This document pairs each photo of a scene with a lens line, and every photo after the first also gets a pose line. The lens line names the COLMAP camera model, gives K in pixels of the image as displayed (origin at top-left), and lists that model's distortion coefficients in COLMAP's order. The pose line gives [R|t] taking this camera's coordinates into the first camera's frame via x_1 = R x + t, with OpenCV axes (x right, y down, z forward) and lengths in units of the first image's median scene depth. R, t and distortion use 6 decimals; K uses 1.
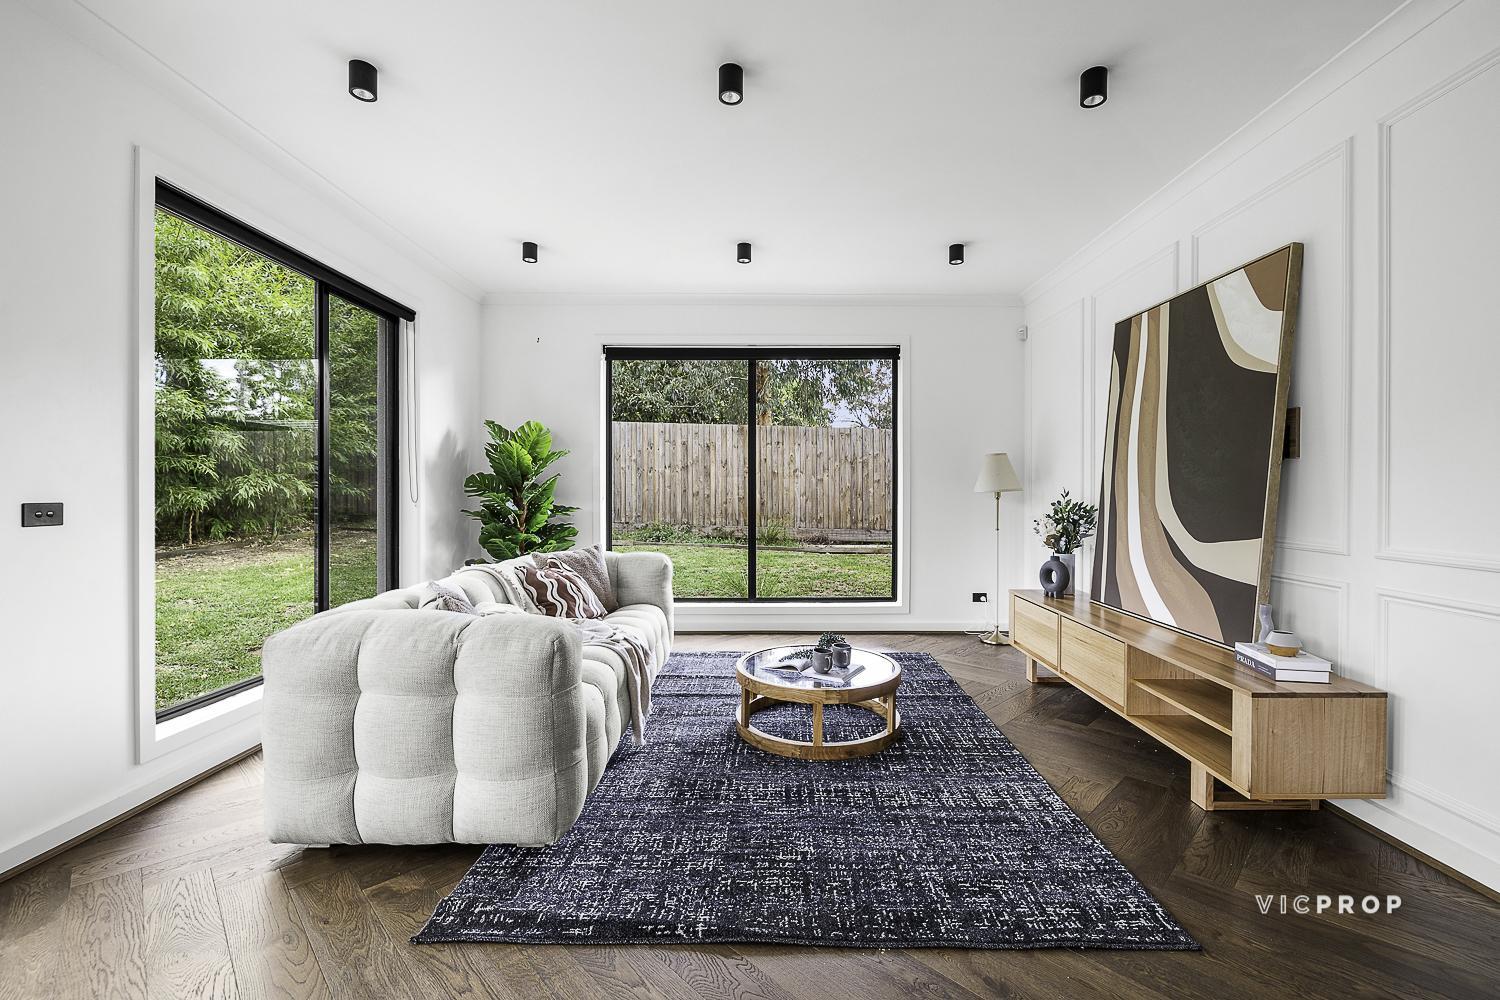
lens RADIAL K [[633.4, 0, 777.9], [0, 633.4, 484.9], [0, 0, 1]] dist [-0.000430, -0.000072]
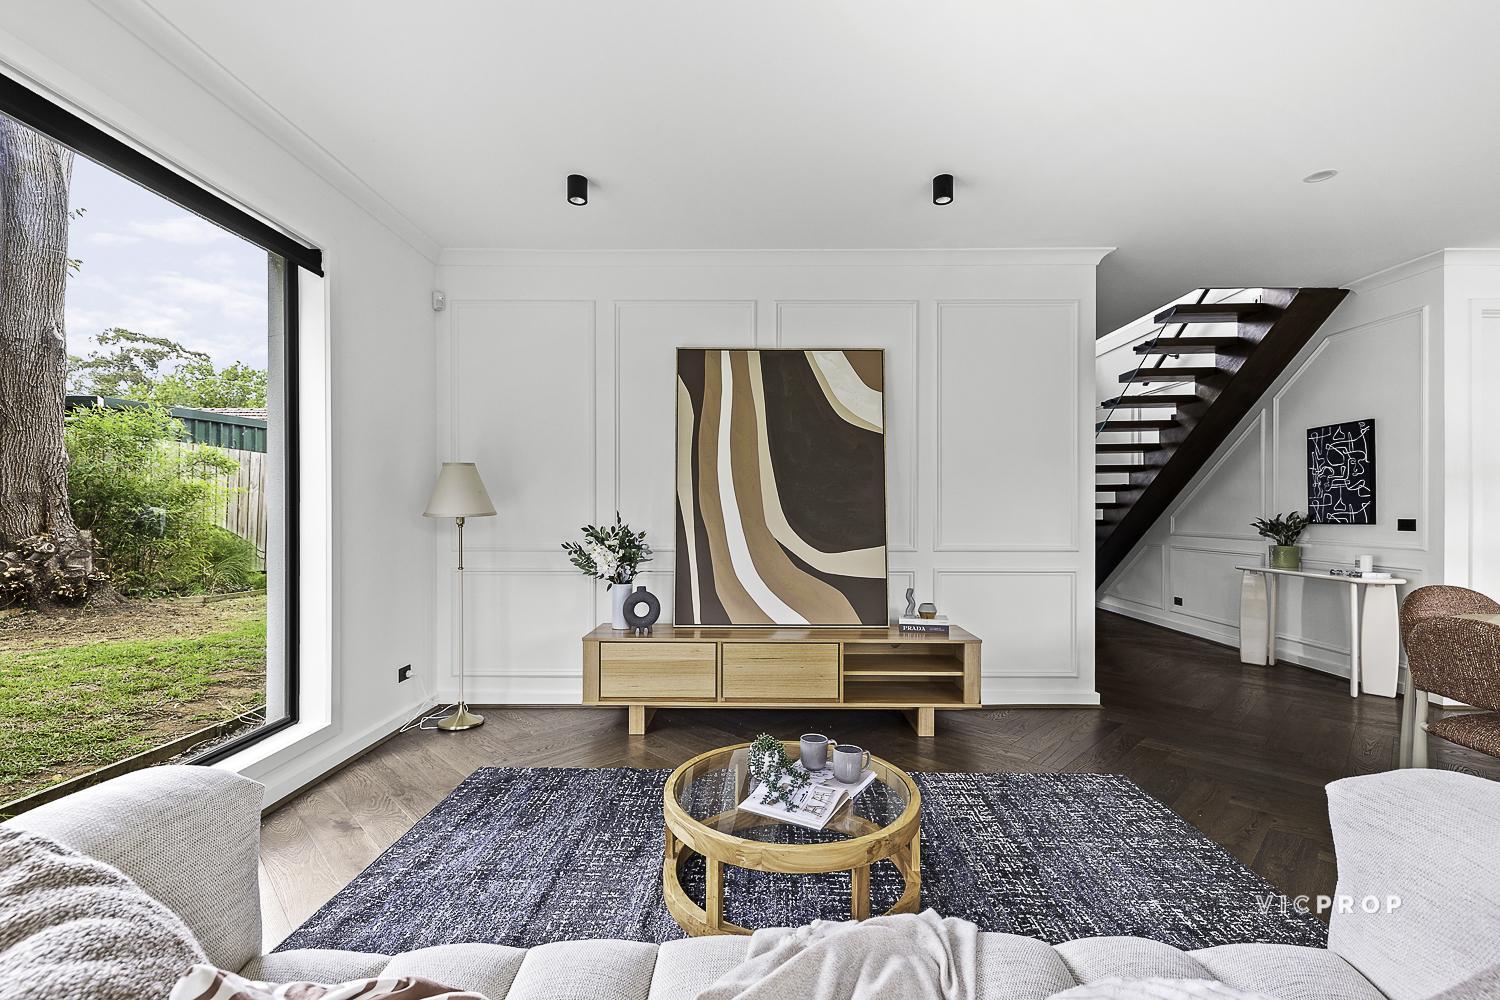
lens RADIAL K [[648.2, 0, 754.5], [0, 648.2, 511.8], [0, 0, 1]] dist [0.000682, 0.000048]
pose [[0.027494, -0.003201, 0.999617, -0.661851], [-0.006960, 0.999970, 0.003394, 0.002757], [-0.999598, -0.007051, 0.027471, 1.132552]]
